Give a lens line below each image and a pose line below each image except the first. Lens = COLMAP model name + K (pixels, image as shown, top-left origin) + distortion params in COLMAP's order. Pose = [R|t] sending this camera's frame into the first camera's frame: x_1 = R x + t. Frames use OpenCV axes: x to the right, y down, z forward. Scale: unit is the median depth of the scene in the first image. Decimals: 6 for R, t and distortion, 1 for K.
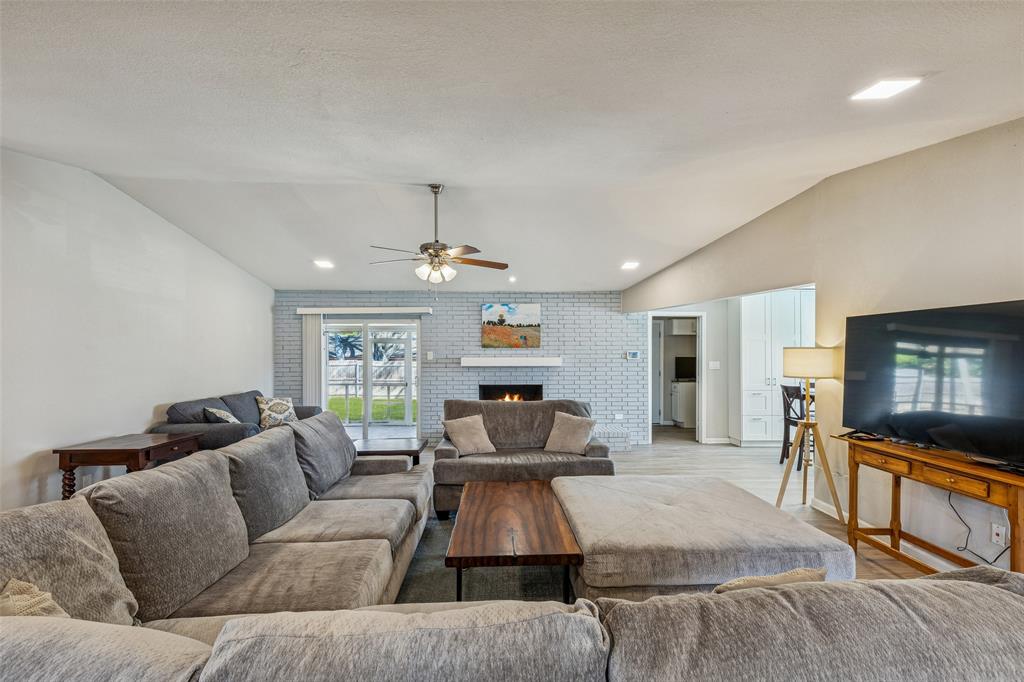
lens RADIAL K [[466.9, 0, 511.0], [0, 466.9, 346.0], [0, 0, 1]] dist [-0.001899, -0.000507]
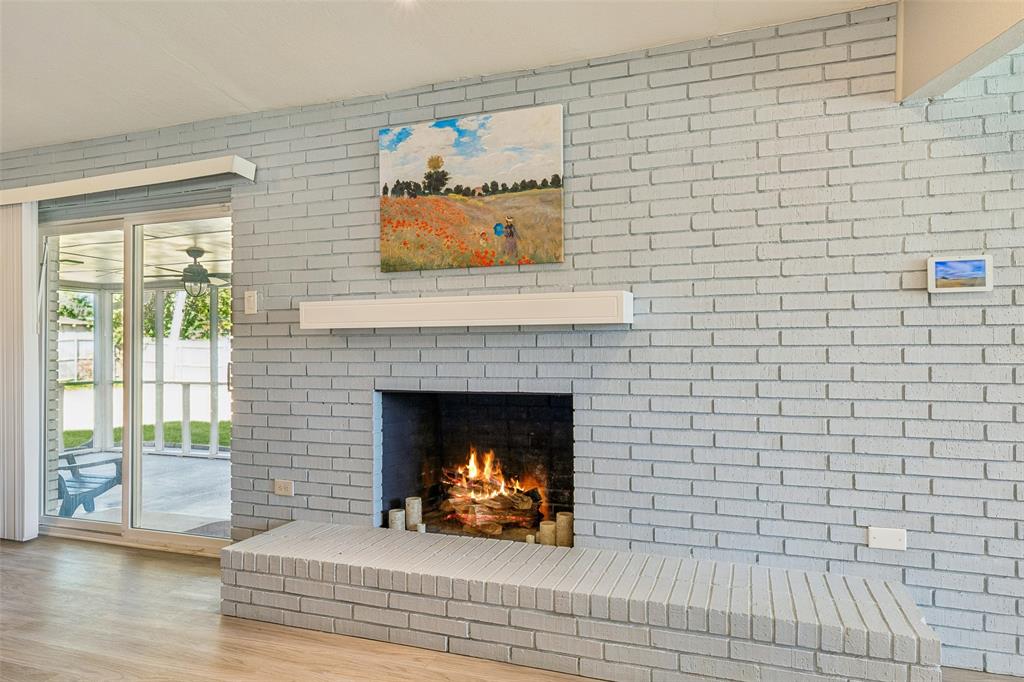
lens RADIAL K [[644.1, 0, 510.7], [0, 644.1, 346.0], [0, 0, 1]] dist [-0.000979, -0.000652]
pose [[0.928948, -0.005945, -0.370163, 0.176008], [0.009226, 0.999932, 0.007093, 0.051136], [0.370096, -0.010005, 0.928940, 0.632088]]
